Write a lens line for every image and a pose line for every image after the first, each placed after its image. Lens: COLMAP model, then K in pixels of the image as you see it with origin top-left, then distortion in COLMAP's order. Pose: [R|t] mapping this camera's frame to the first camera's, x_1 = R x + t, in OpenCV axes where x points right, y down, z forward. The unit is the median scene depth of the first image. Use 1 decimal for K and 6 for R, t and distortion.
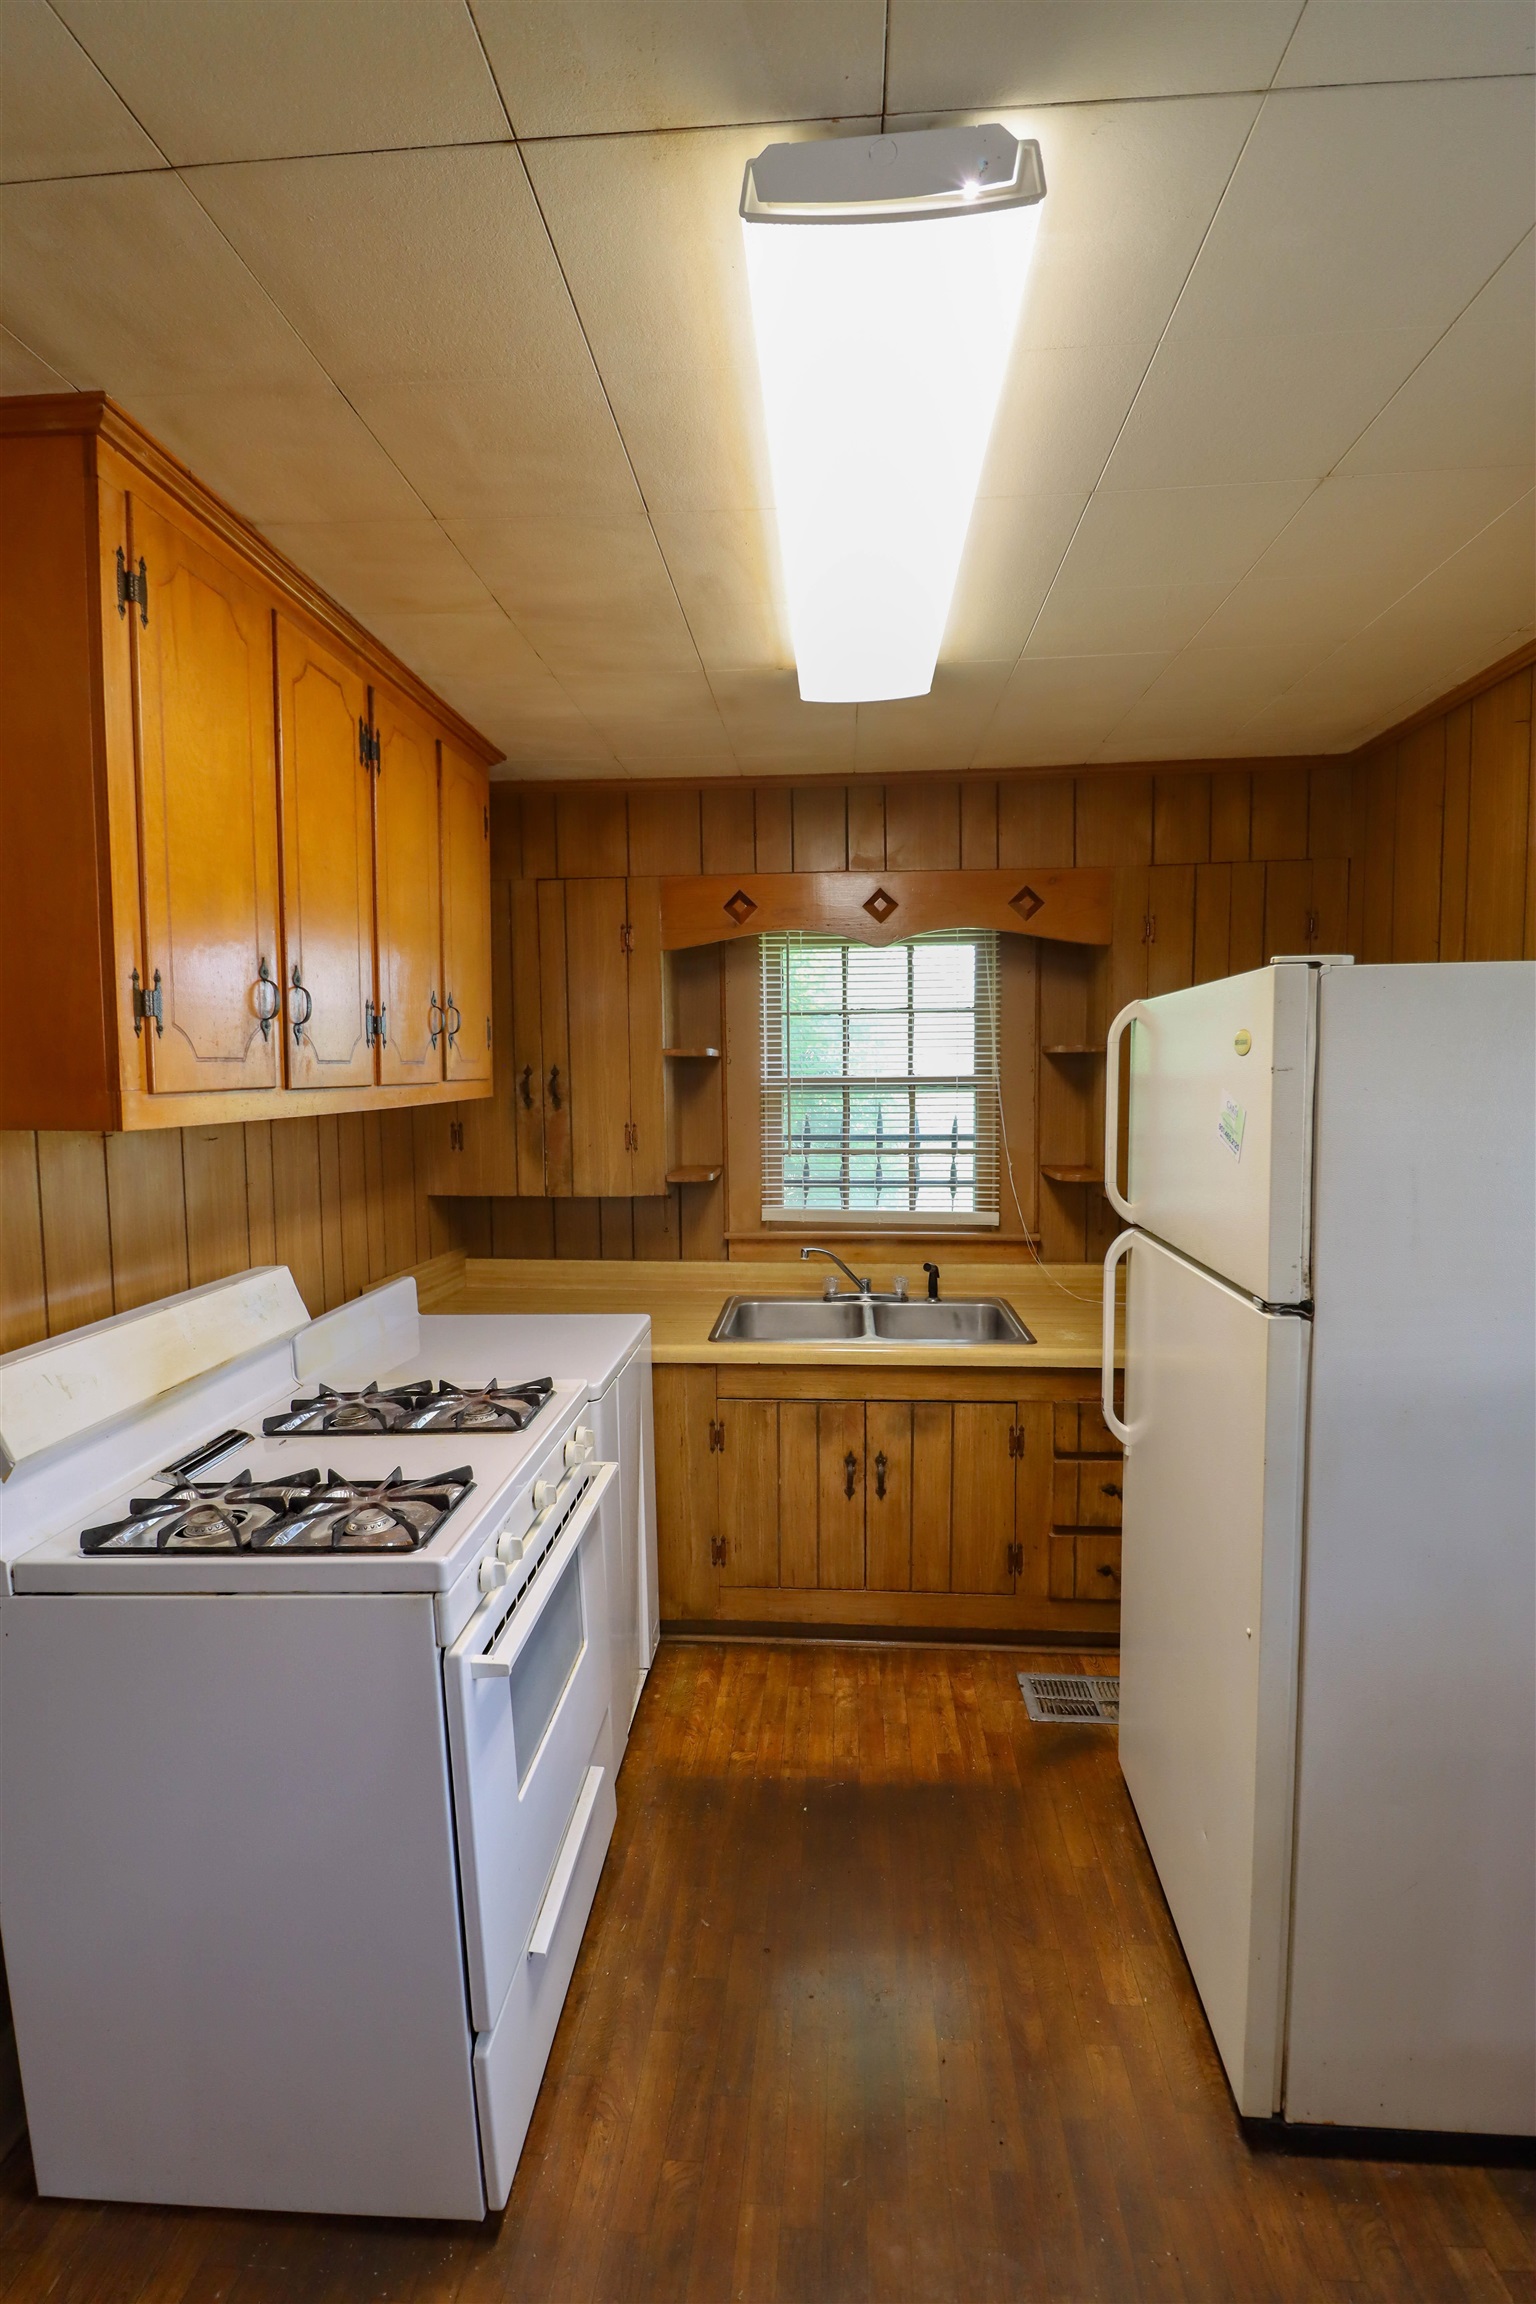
lens RADIAL K [[1074.9, 0, 761.1], [0, 1074.9, 1153.6], [0, 0, 1]] dist [-0.009311, -0.006818]
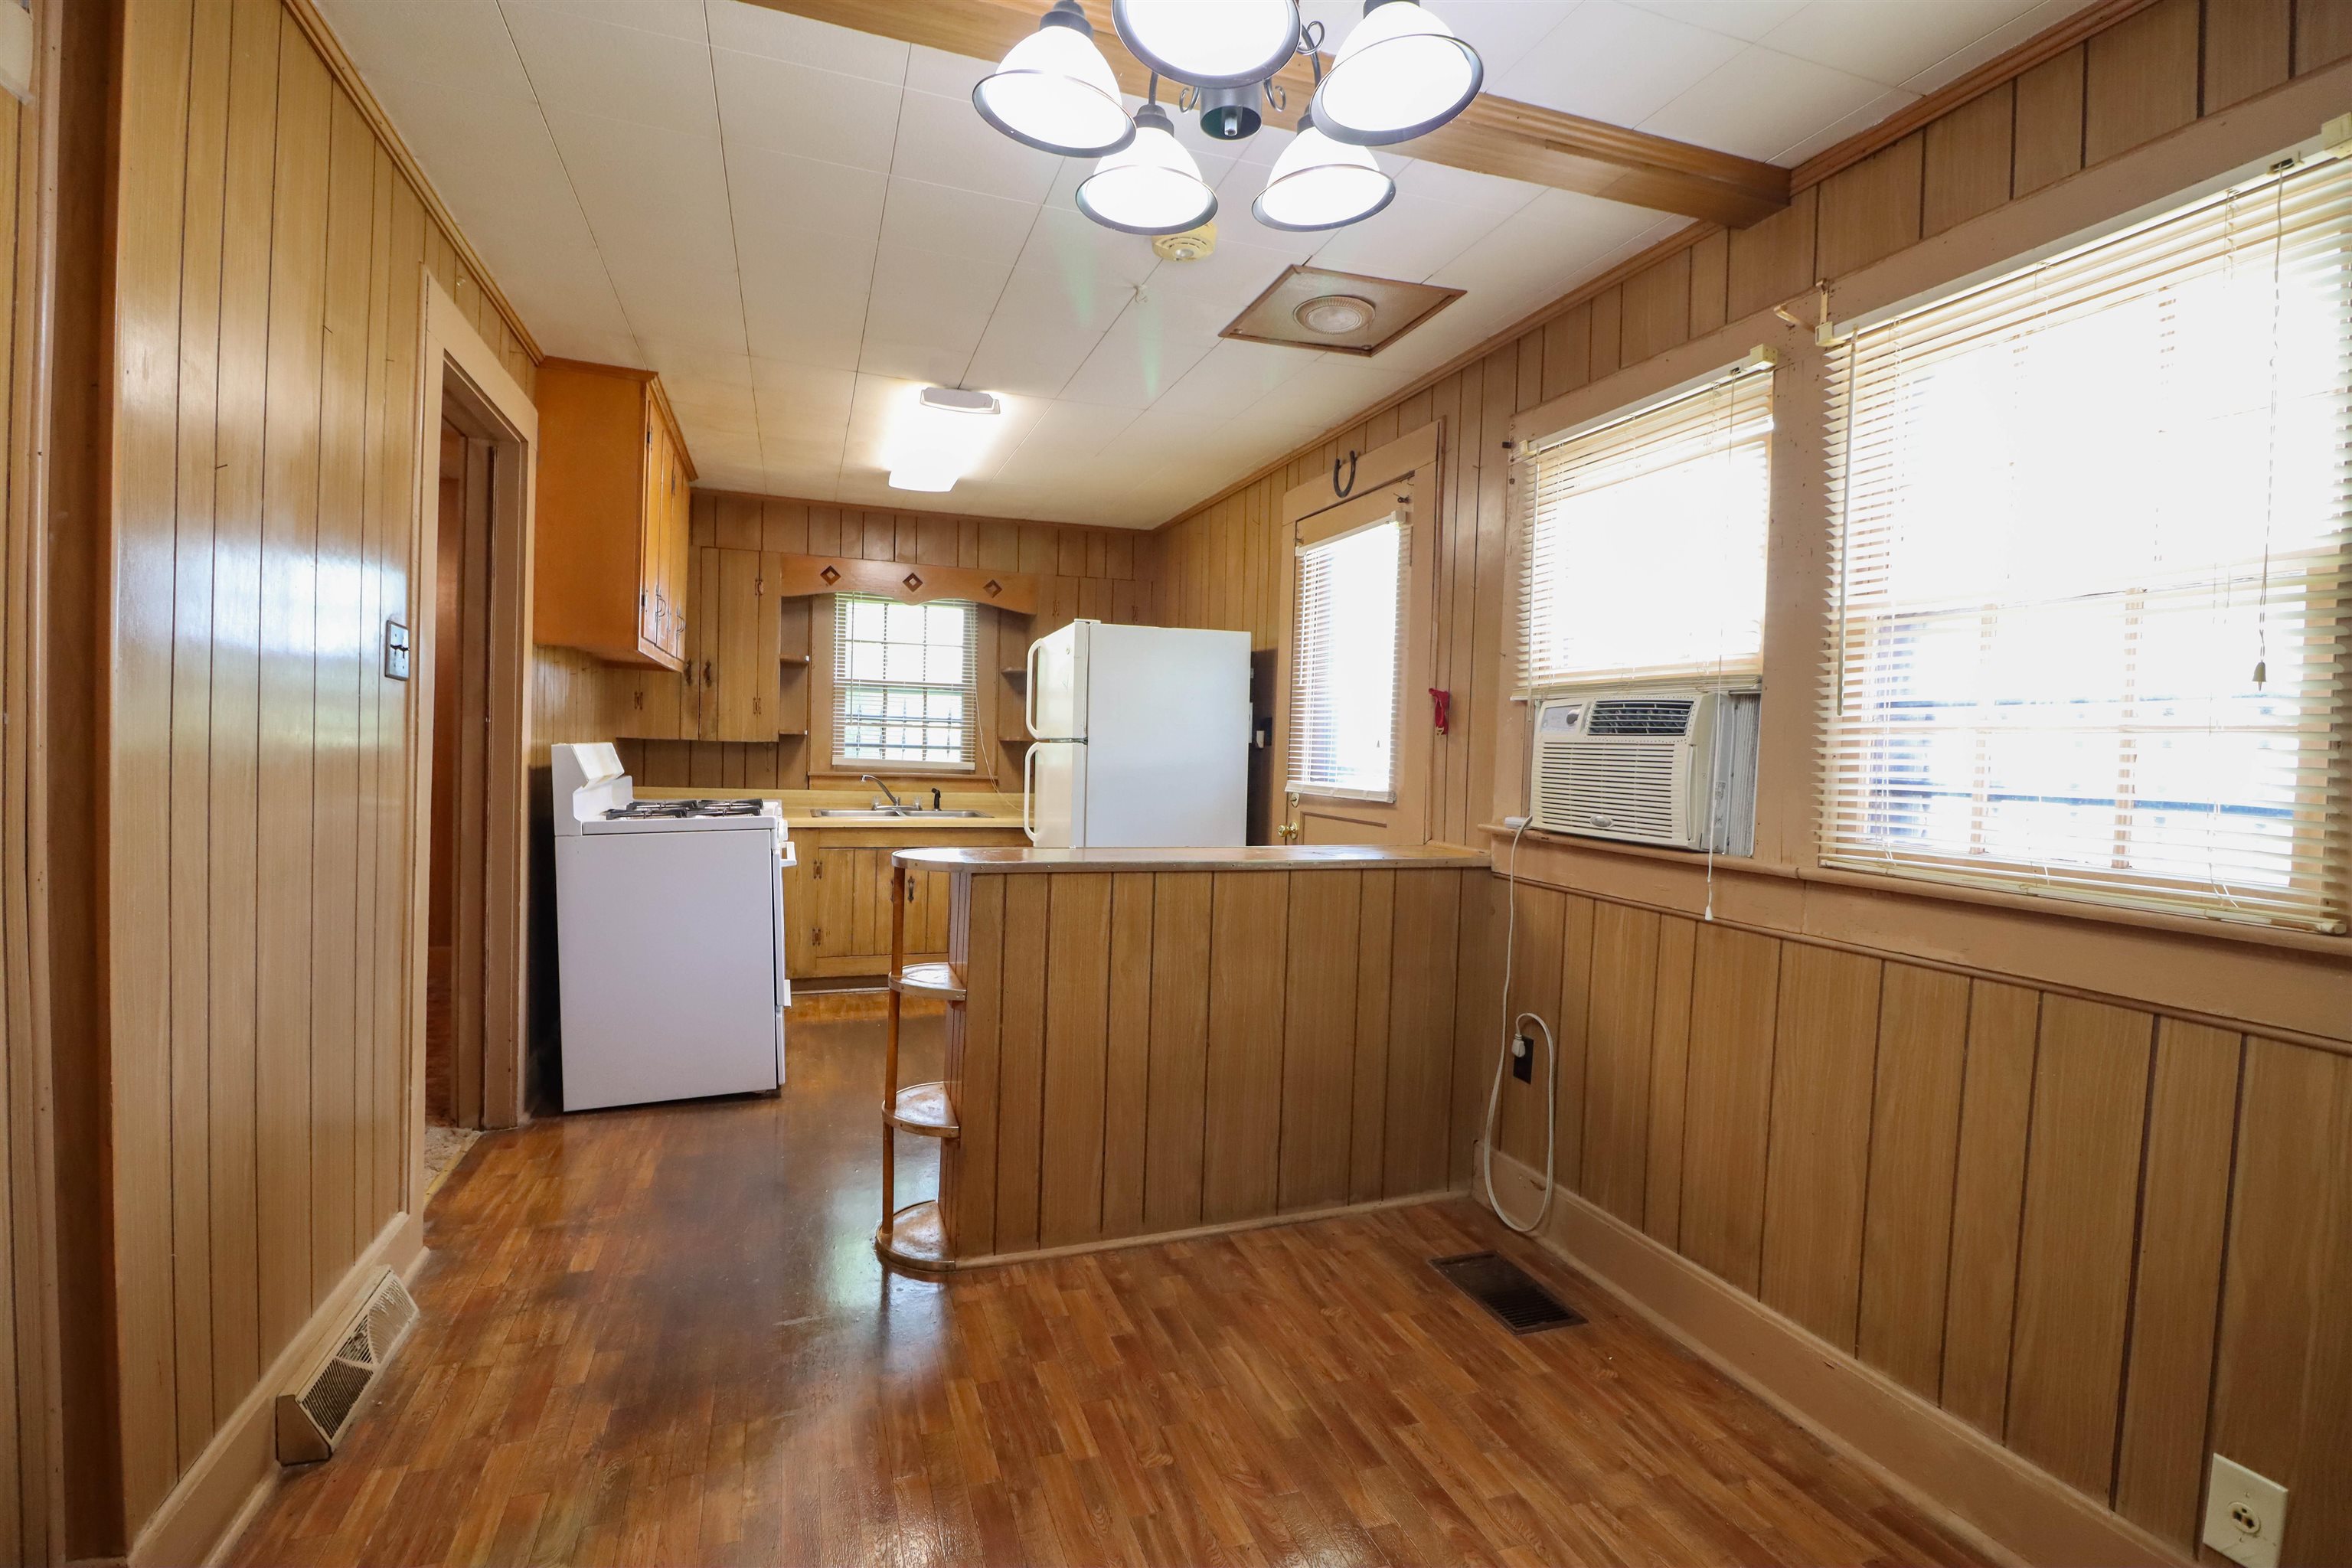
lens RADIAL K [[1097.3, 0, 1175.5], [0, 1097.3, 785.2], [0, 0, 1]] dist [-0.009311, -0.006818]
pose [[0.917804, 0.022594, 0.396390, -0.193554], [-0.007055, 0.999150, -0.040615, 0.169479], [-0.396971, 0.034480, 0.917183, -0.797339]]
